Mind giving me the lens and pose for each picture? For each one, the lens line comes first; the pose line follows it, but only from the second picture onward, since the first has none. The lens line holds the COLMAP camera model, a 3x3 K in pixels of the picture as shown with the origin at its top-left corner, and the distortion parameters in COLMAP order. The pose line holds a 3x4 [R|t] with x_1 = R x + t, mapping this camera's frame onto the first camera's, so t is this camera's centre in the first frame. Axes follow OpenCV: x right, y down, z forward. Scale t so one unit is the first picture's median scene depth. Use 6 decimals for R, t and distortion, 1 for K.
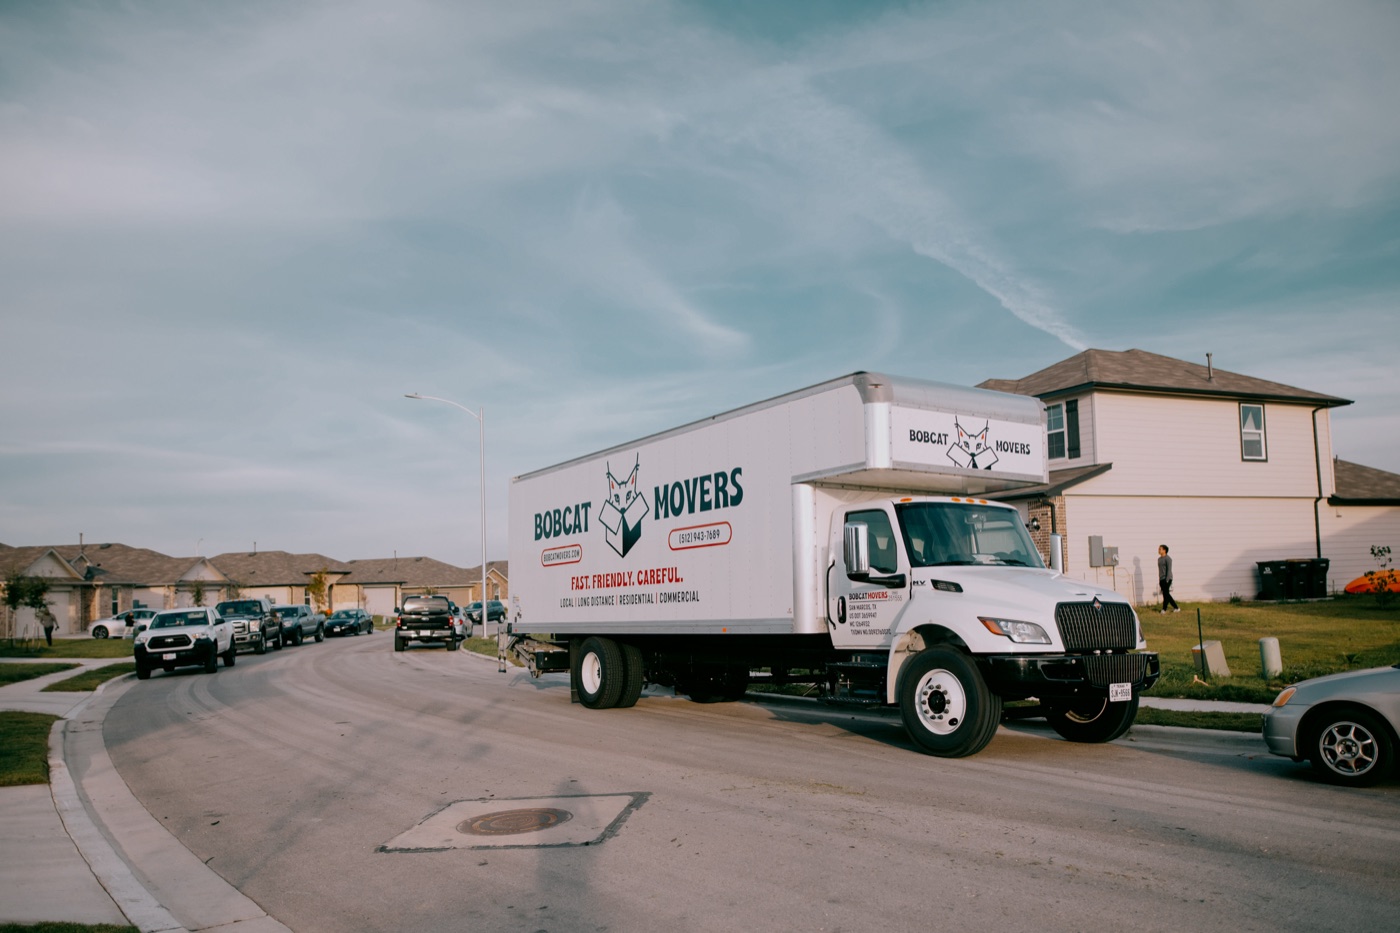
lens RADIAL K [[1098.5, 0, 704.0], [0, 1098.5, 472.0], [0, 0, 1]] dist [-0.027071, 0.001736]
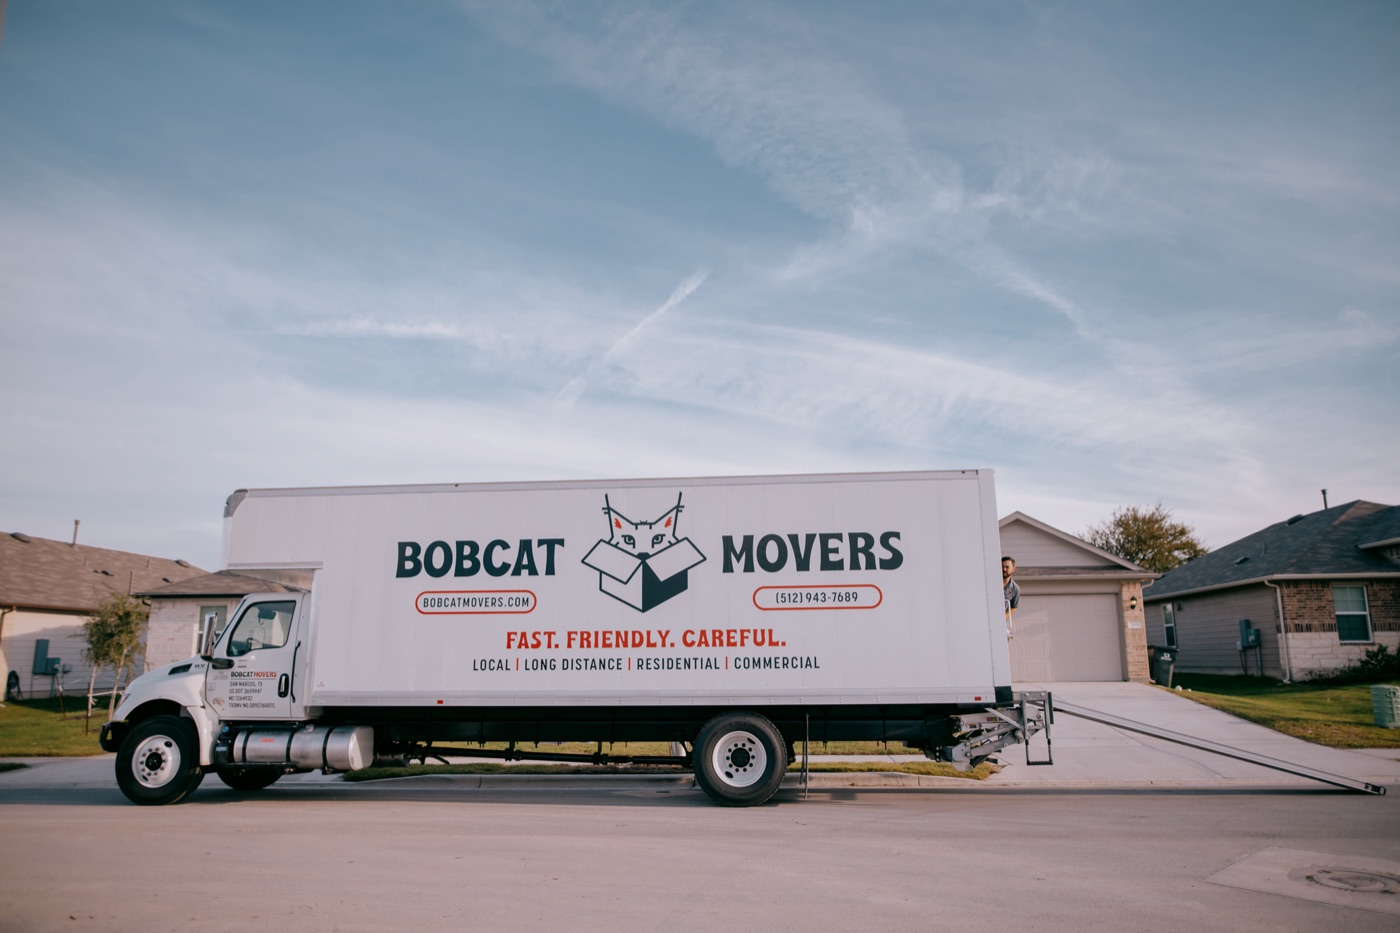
lens RADIAL K [[971.2, 0, 699.6], [0, 971.2, 460.0], [0, 0, 1]] dist [-0.055170, 0.045920]
pose [[0.605265, 0.194755, 0.771832, -0.679228], [-0.111129, 0.980787, -0.160334, 0.082468], [-0.788229, 0.011272, 0.615279, 0.543918]]
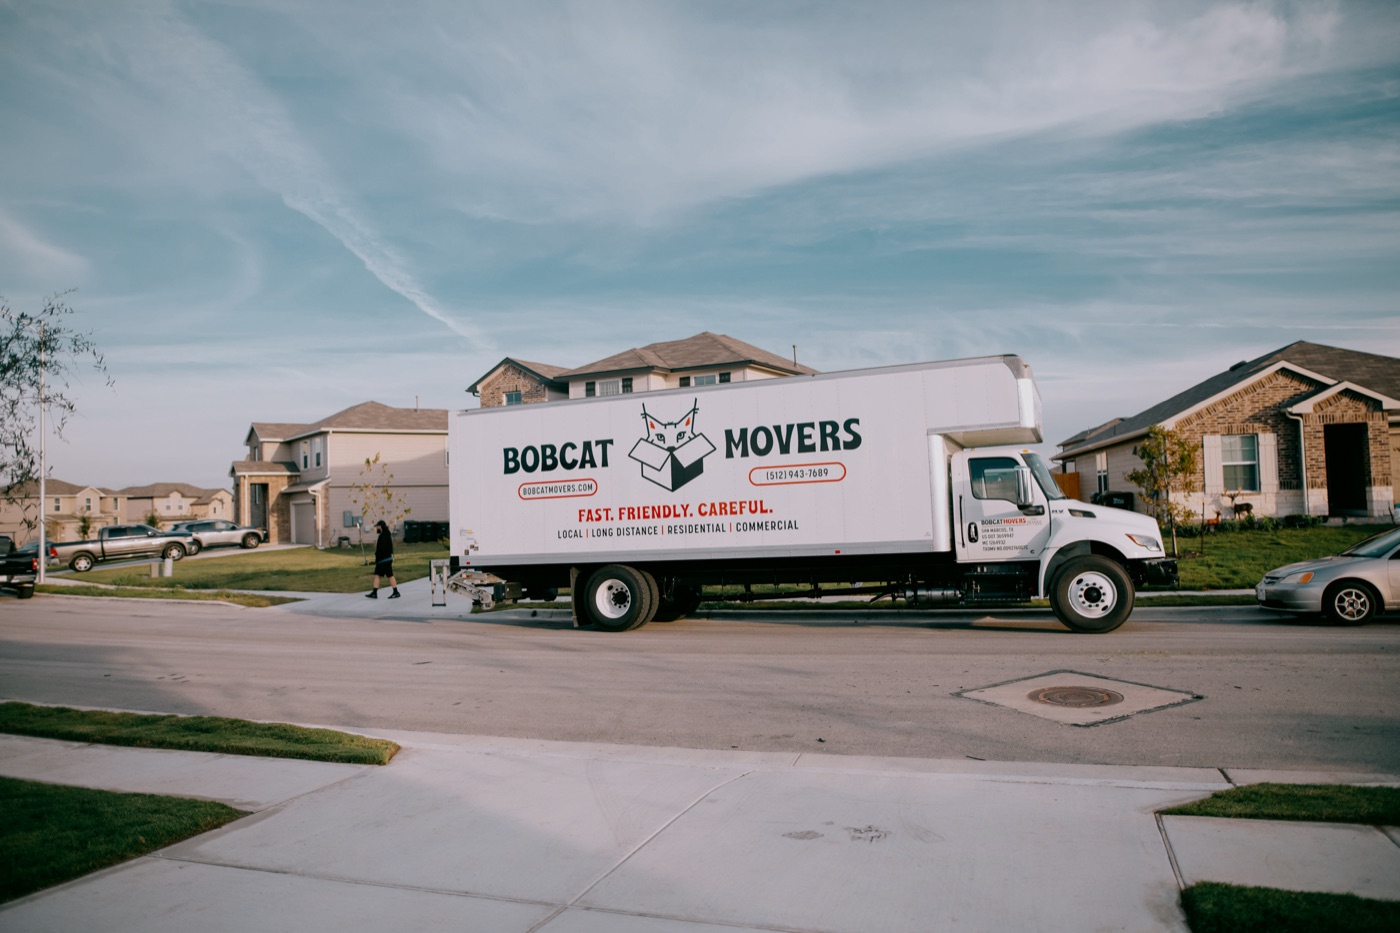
lens RADIAL K [[1003.4, 0, 697.0], [0, 1003.4, 464.5], [0, 0, 1]] dist [-0.052346, 0.040884]
pose [[0.819520, 0.031394, 0.572190, -0.668237], [-0.054453, 0.998246, 0.023220, 0.027700], [-0.570458, -0.050187, 0.819792, 0.171745]]
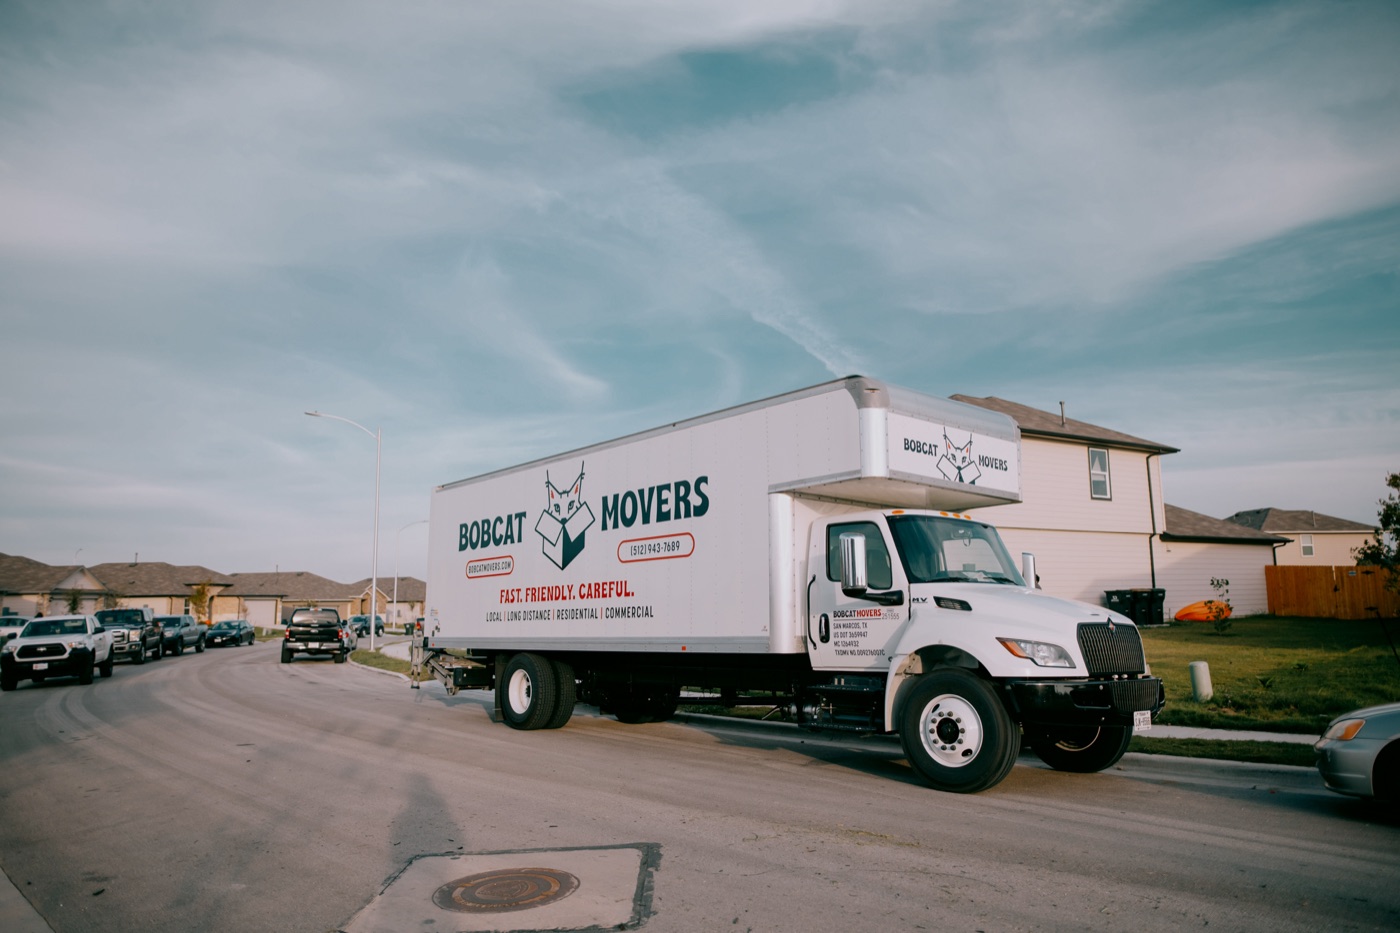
lens RADIAL K [[967.7, 0, 692.9], [0, 967.7, 419.8], [0, 0, 1]] dist [-0.048323, 0.044795]
pose [[0.990436, 0.043678, 0.130874, -0.081653], [-0.031963, 0.995400, -0.090318, 0.021122], [-0.134217, 0.085271, 0.987276, 0.148722]]
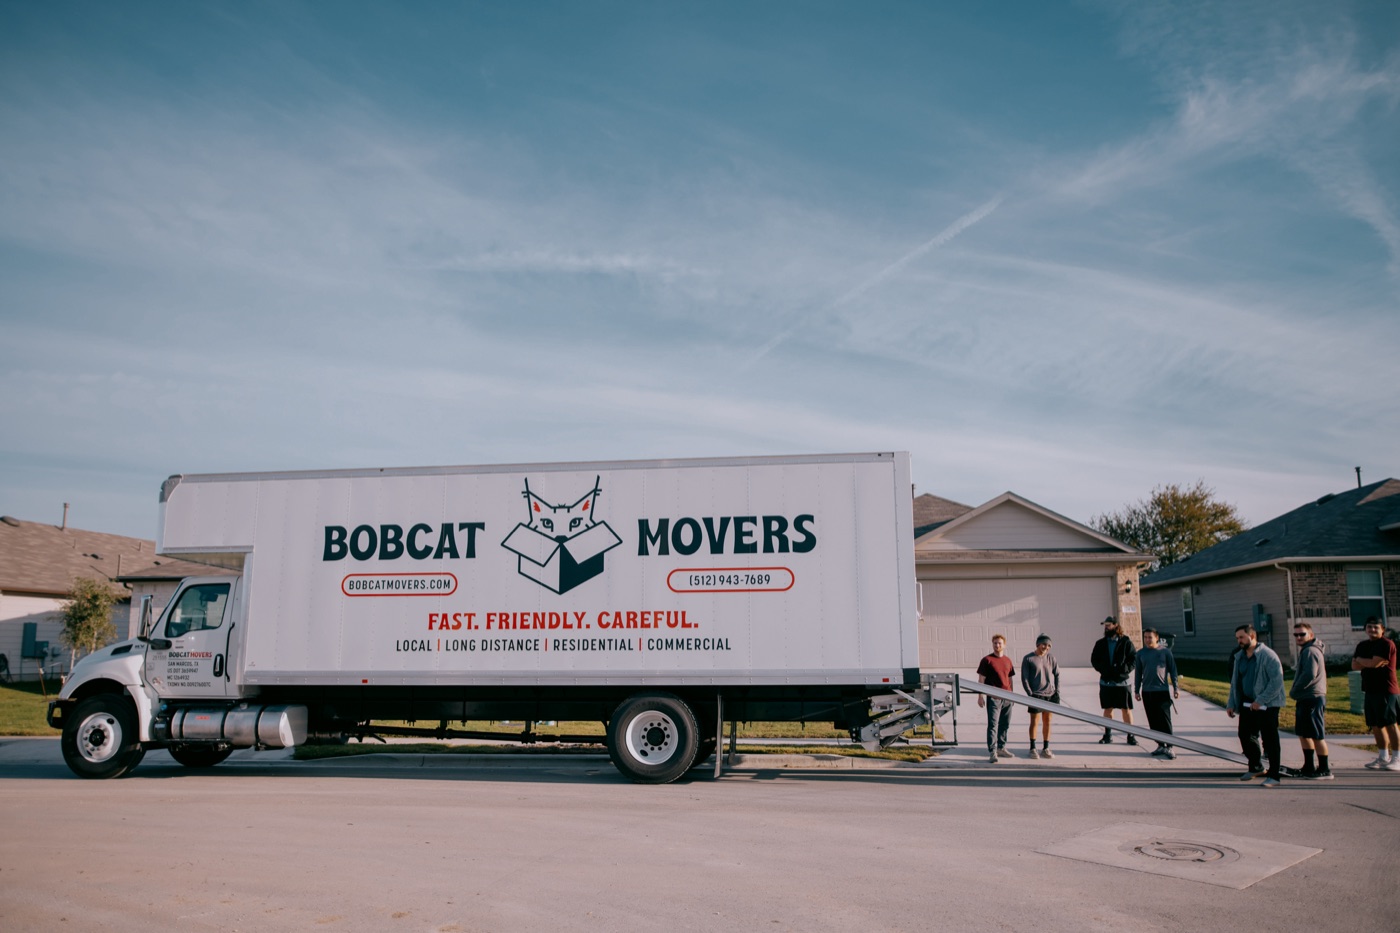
lens RADIAL K [[1029.8, 0, 698.7], [0, 1029.8, 488.5], [0, 0, 1]] dist [-0.053418, 0.043485]
pose [[0.634459, 0.152673, 0.757729, -0.658790], [-0.111725, 0.988118, -0.105544, 0.073077], [-0.764839, -0.017694, 0.643978, 0.434700]]
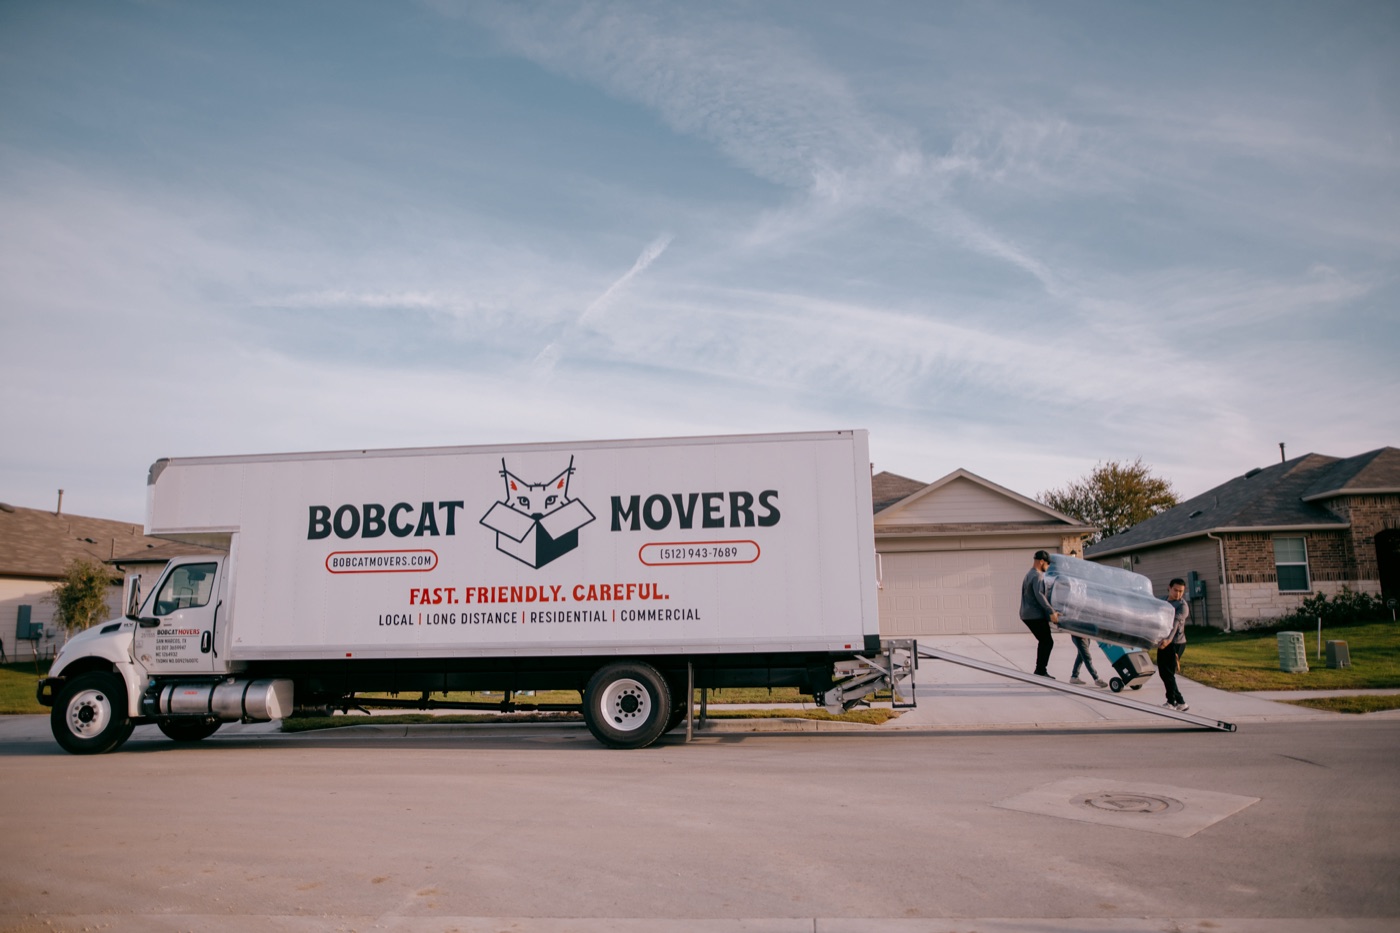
lens RADIAL K [[970.1, 0, 700.1], [0, 970.1, 458.3], [0, 0, 1]] dist [-0.054422, 0.044231]
pose [[0.612420, 0.156441, 0.774898, -0.650636], [-0.098493, 0.987685, -0.121559, 0.075975], [-0.784373, -0.001877, 0.620287, 0.438706]]
